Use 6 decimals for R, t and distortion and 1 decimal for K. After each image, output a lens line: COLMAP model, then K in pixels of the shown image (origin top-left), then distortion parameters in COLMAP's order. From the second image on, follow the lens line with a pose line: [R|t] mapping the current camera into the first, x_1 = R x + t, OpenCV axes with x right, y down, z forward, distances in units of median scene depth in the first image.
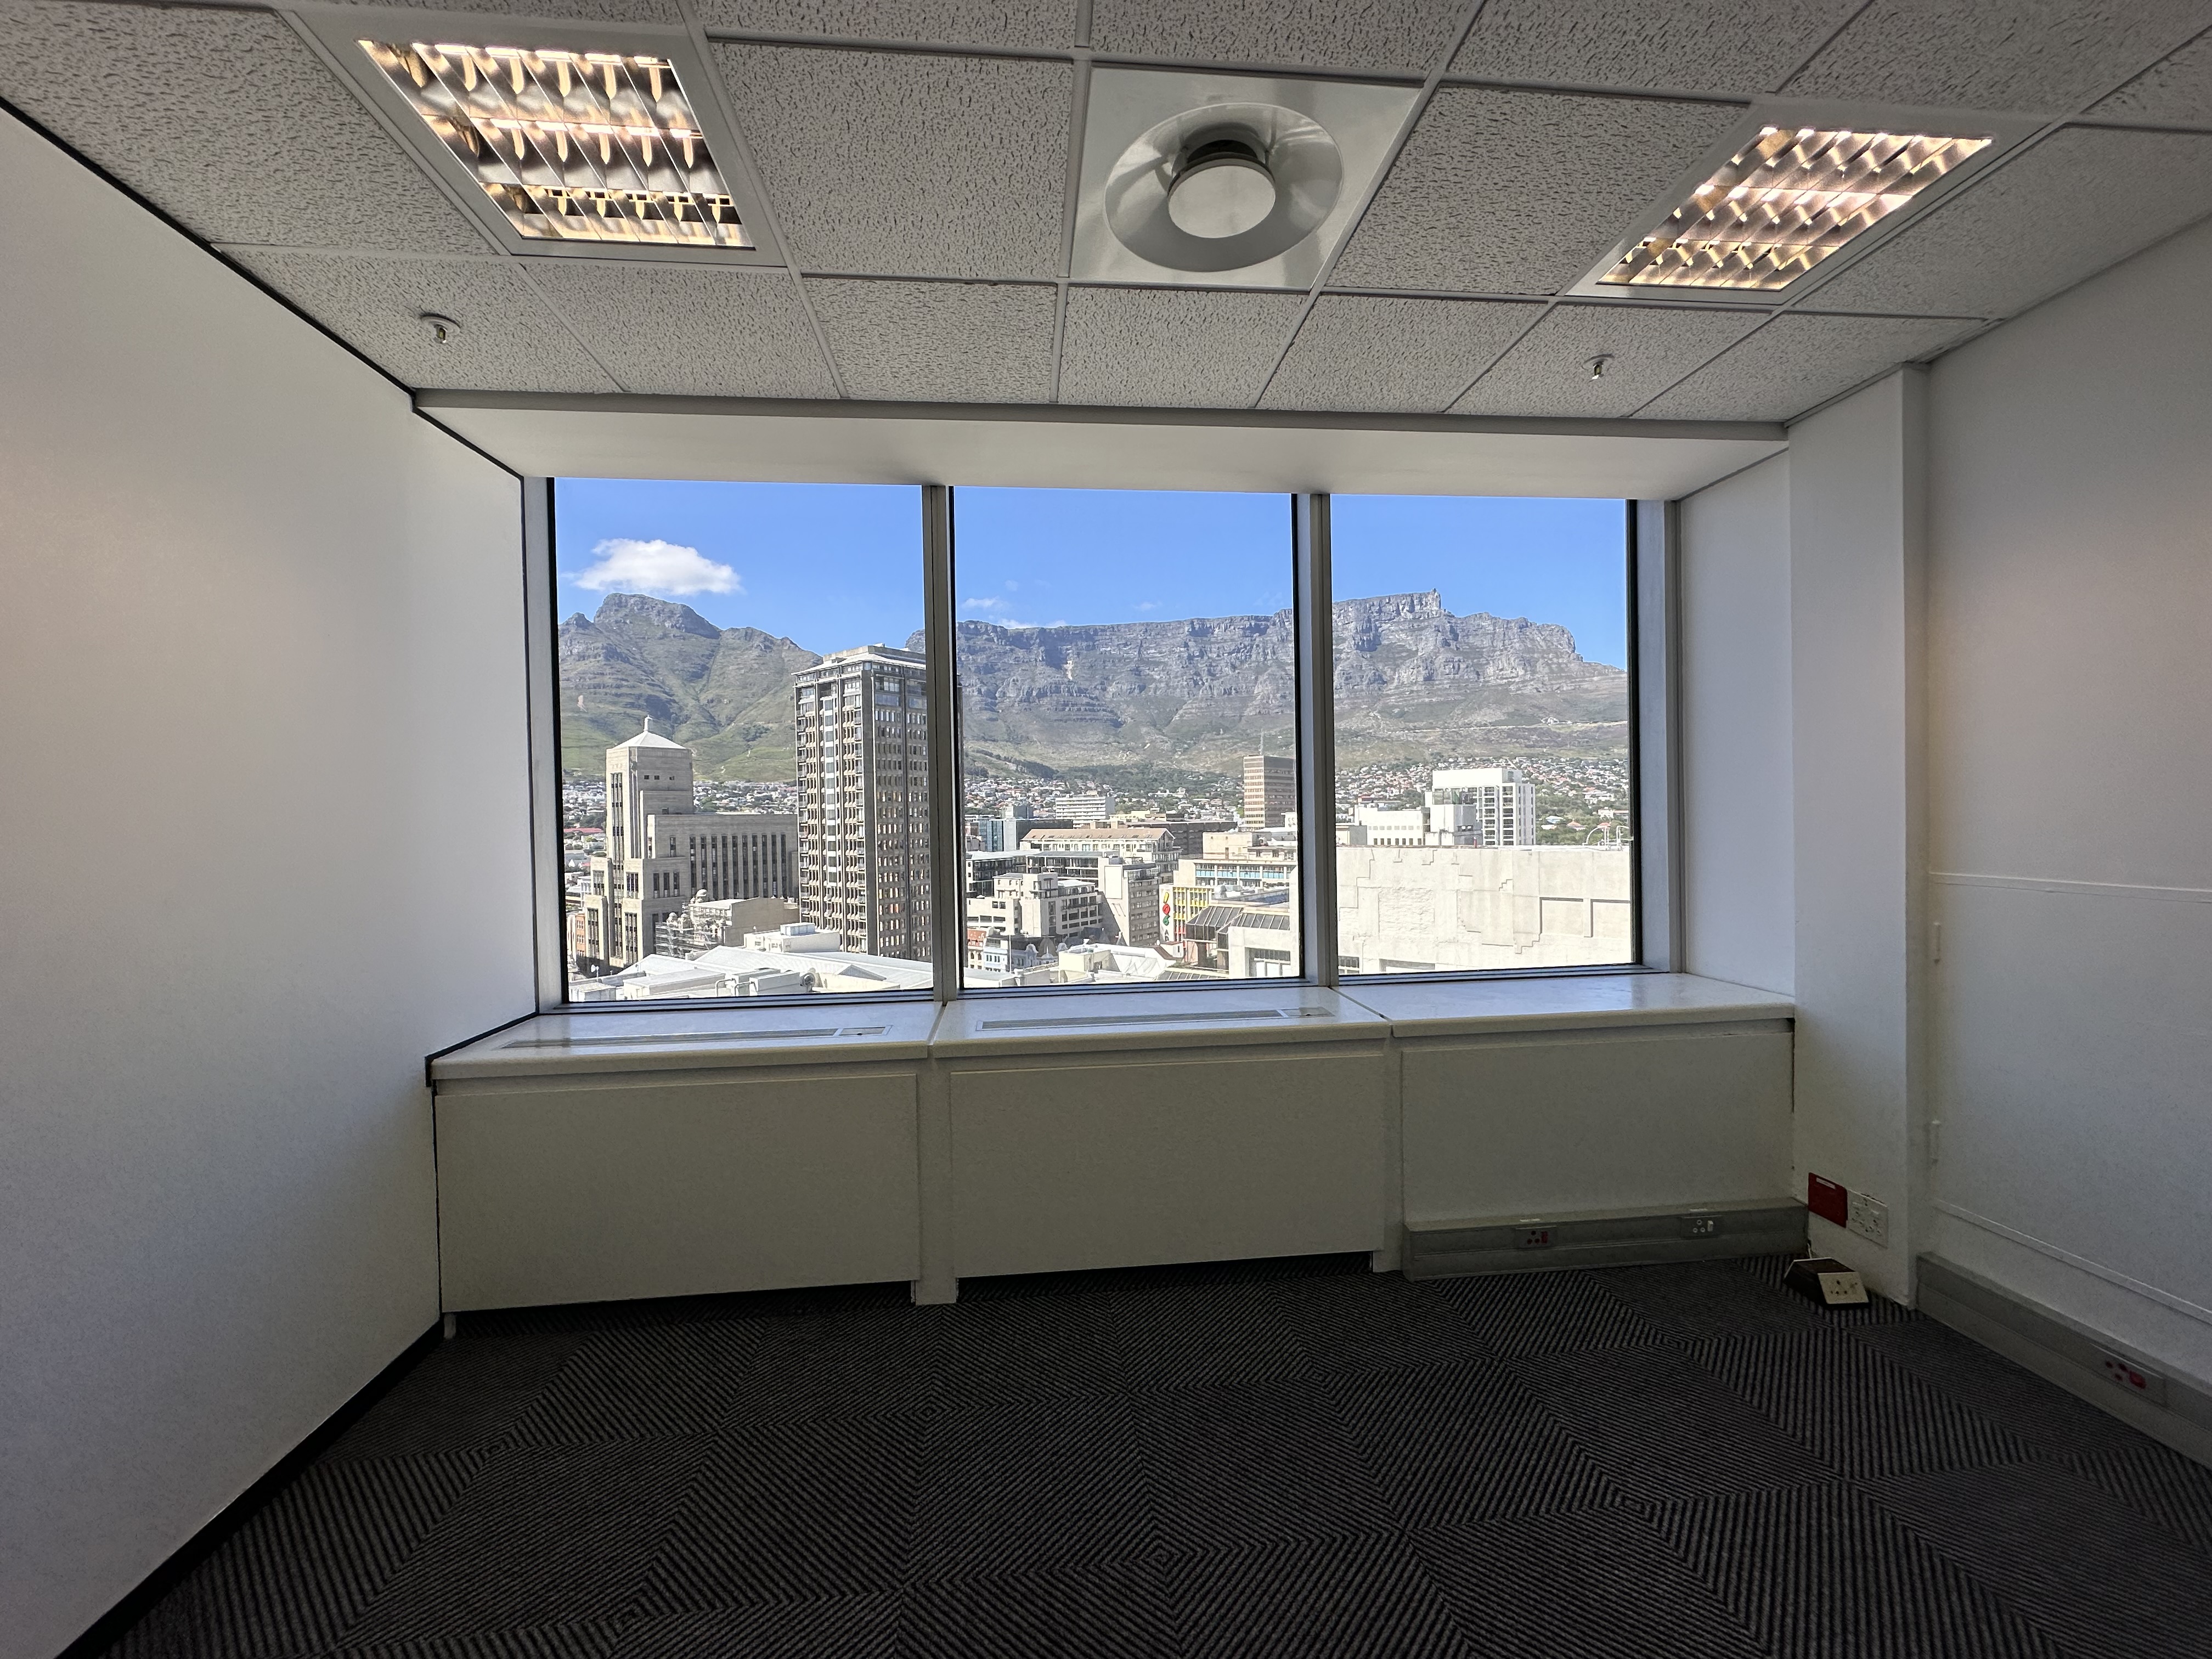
lens RADIAL K [[884.7, 0, 1102.2], [0, 884.7, 828.4], [0, 0, 1]] dist [-0.000671, 0.001384]
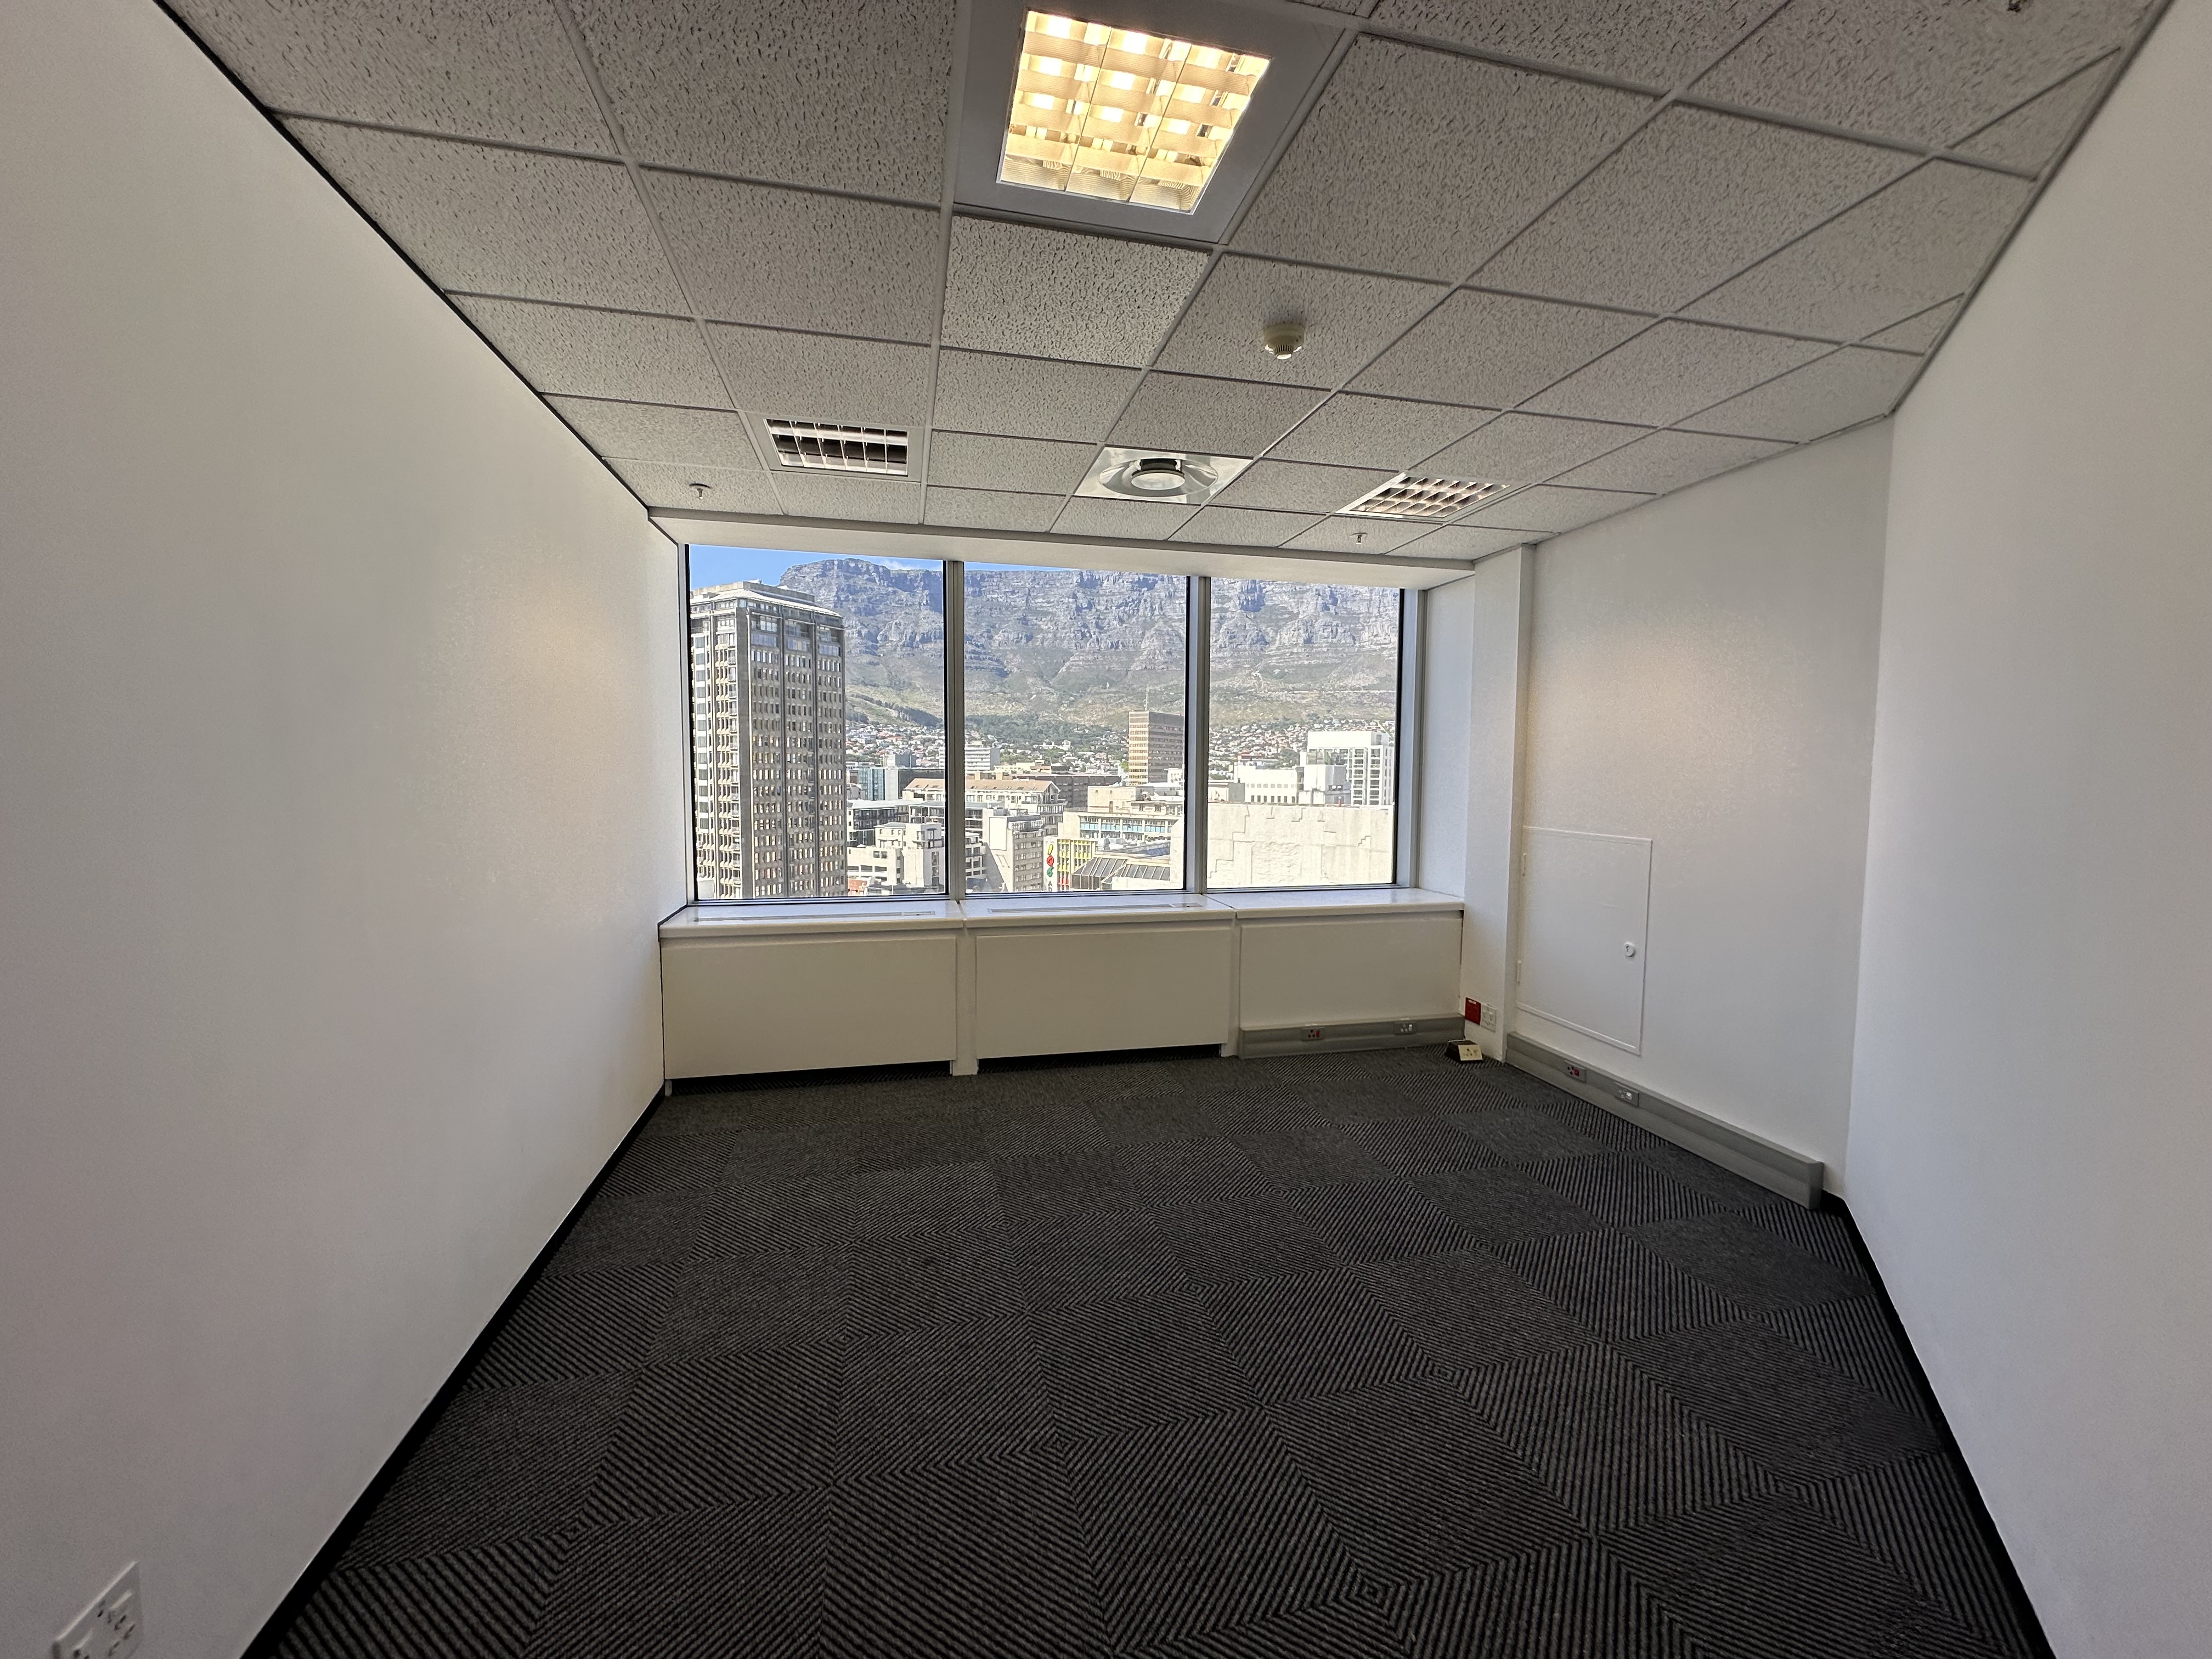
lens RADIAL K [[884.7, 0, 1103.3], [0, 884.7, 826.1], [0, 0, 1]] dist [-0.000671, 0.001384]
pose [[0.991054, 0.017218, 0.132347, -0.001970], [-0.023997, 0.998471, 0.049799, -0.000250], [-0.131287, -0.052530, 0.989952, -0.008245]]
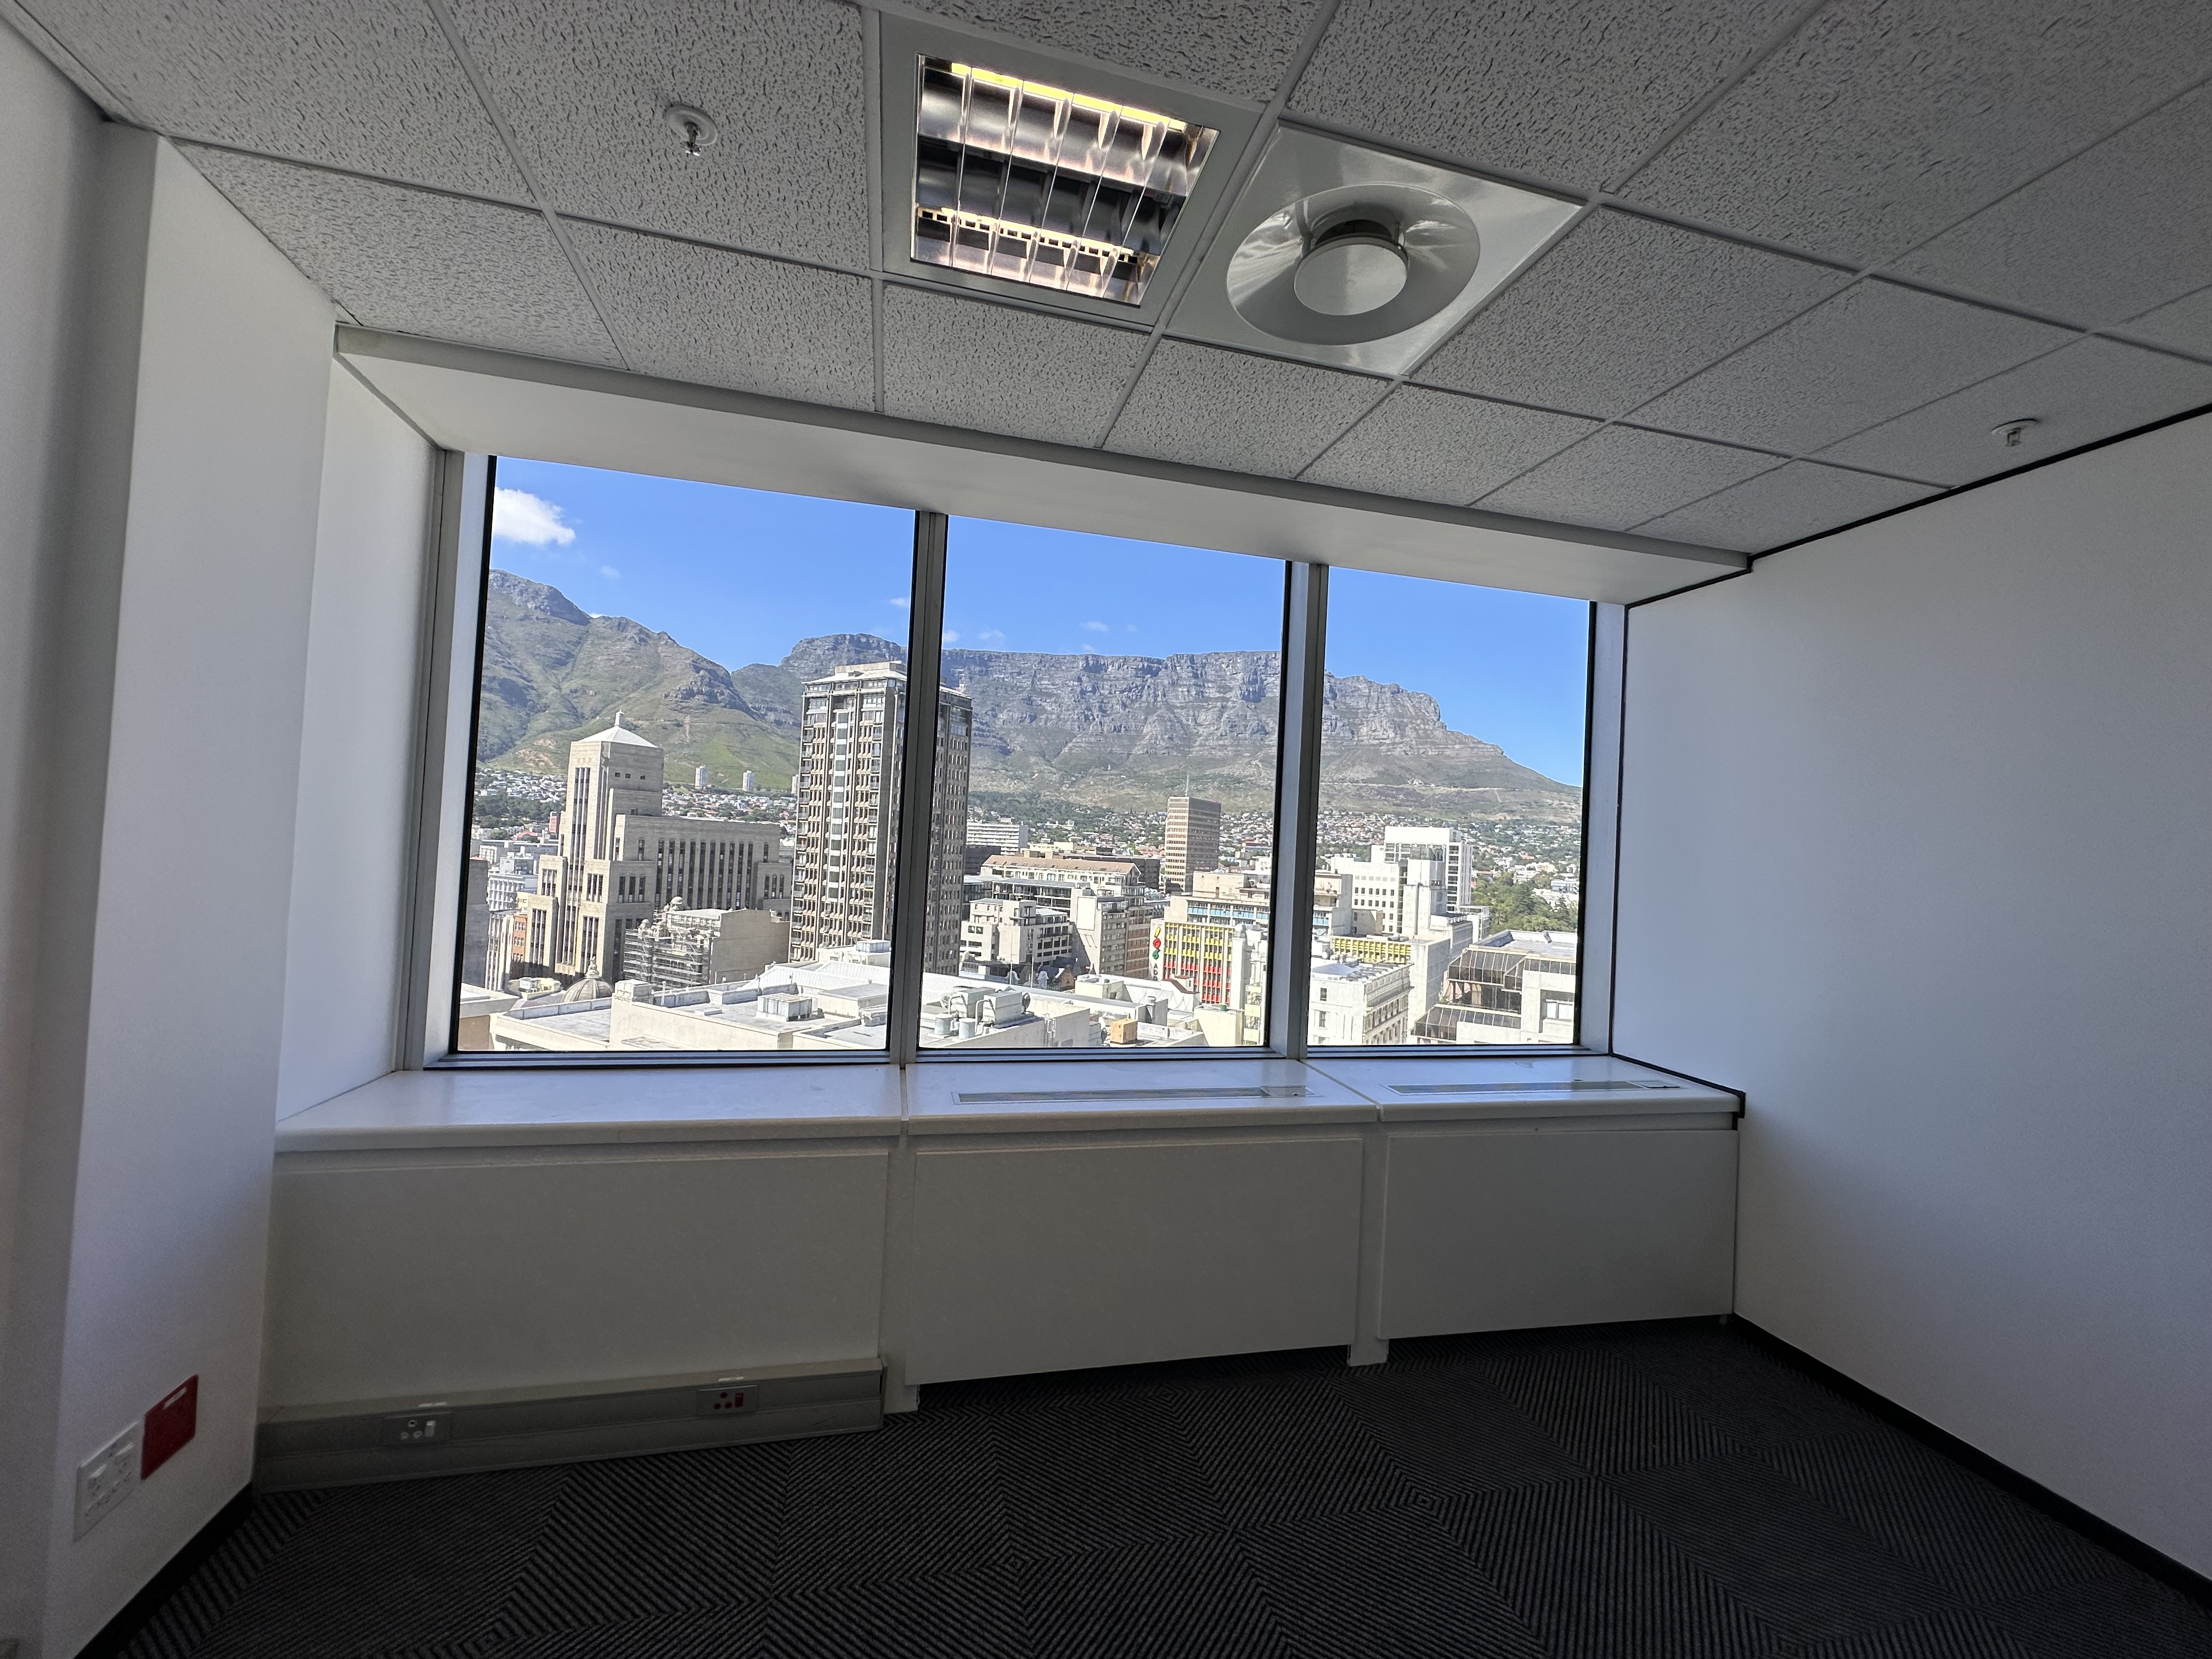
lens RADIAL K [[884.7, 0, 1112.5], [0, 884.7, 820.9], [0, 0, 1]] dist [-0.000671, 0.001384]
pose [[0.987872, 0.072210, 0.137456, -0.138053], [-0.066143, 0.996645, -0.048211, 0.002663], [-0.140477, 0.038535, 0.989334, -0.018453]]
